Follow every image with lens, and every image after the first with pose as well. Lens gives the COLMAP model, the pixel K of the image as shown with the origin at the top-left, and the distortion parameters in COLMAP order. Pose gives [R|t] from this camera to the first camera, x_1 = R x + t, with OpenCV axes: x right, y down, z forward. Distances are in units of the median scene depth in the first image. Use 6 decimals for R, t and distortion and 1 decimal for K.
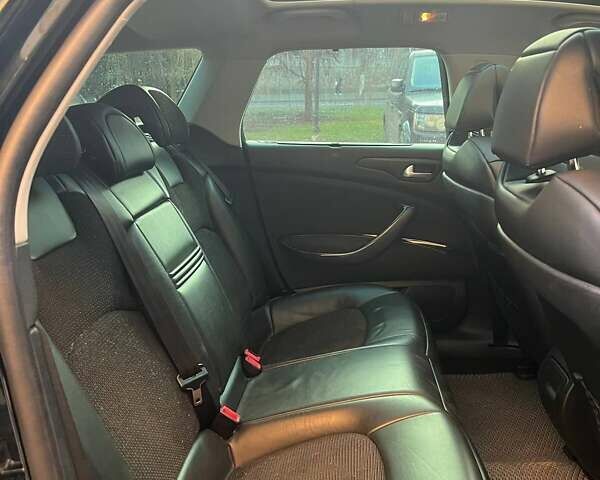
lens RADIAL K [[598.1, 0, 309.7], [0, 598.1, 236.0], [0, 0, 1]] dist [0.118193, -0.191442]
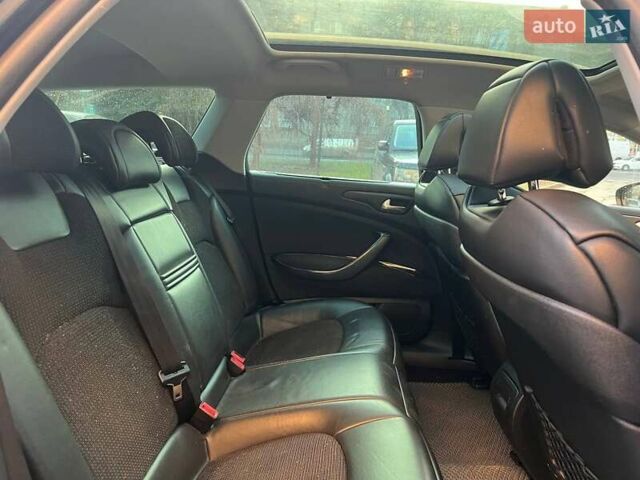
lens RADIAL K [[482.1, 0, 321.7], [0, 482.1, 230.9], [0, 0, 1]] dist [0.062015, -0.074659]
pose [[0.998141, 0.055841, 0.024415, 0.026993], [-0.054099, 0.996287, -0.066975, 0.020943], [-0.028064, 0.065530, 0.997456, 0.095823]]
